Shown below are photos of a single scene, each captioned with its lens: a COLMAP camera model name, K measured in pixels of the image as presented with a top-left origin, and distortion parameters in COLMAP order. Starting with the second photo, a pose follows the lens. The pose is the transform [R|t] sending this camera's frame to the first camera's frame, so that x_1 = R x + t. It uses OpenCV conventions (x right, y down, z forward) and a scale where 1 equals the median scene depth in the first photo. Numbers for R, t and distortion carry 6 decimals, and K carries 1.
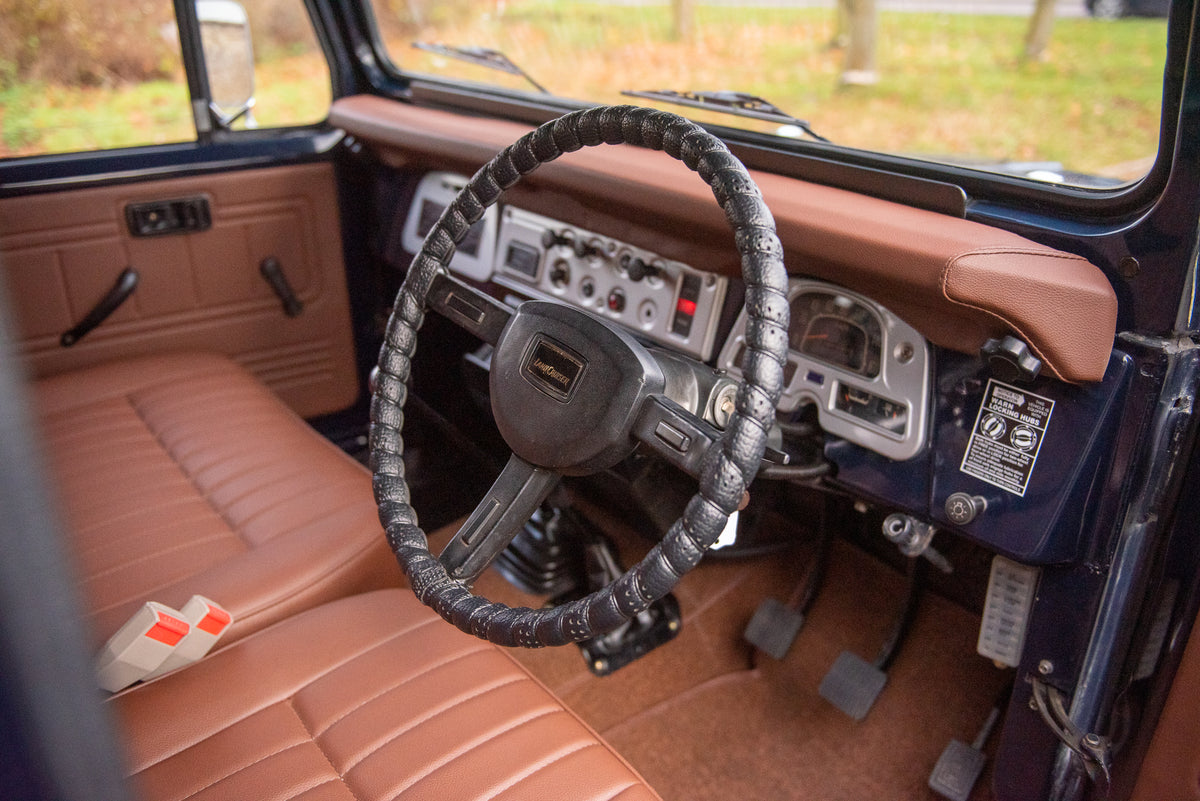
lens RADIAL K [[1026.7, 0, 592.6], [0, 1026.7, 390.5], [0, 0, 1]] dist [-0.010465, 0.000849]
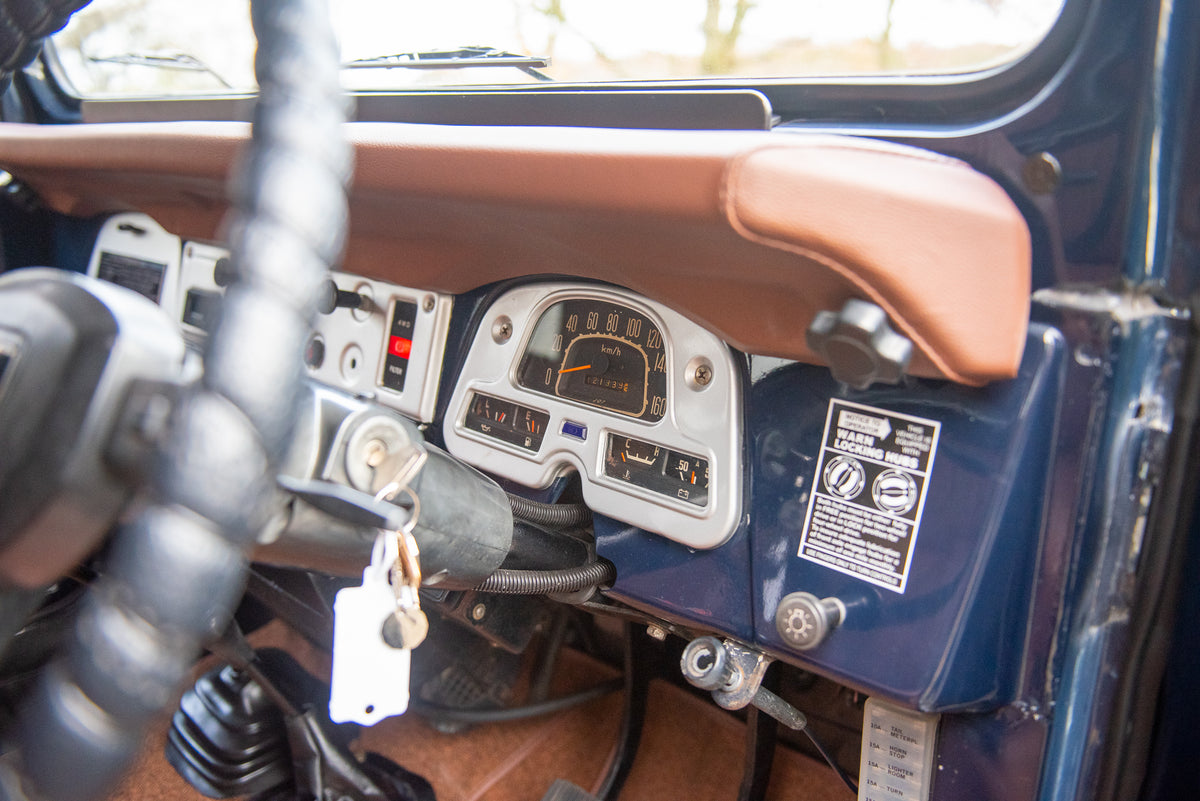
lens RADIAL K [[1026.7, 0, 592.8], [0, 1026.7, 387.5], [0, 0, 1]] dist [-0.010465, 0.000849]
pose [[0.991982, -0.034257, 0.121650, 0.146519], [0.051147, 0.989032, -0.138561, 0.049122], [-0.115569, 0.143672, 0.982854, 0.353401]]
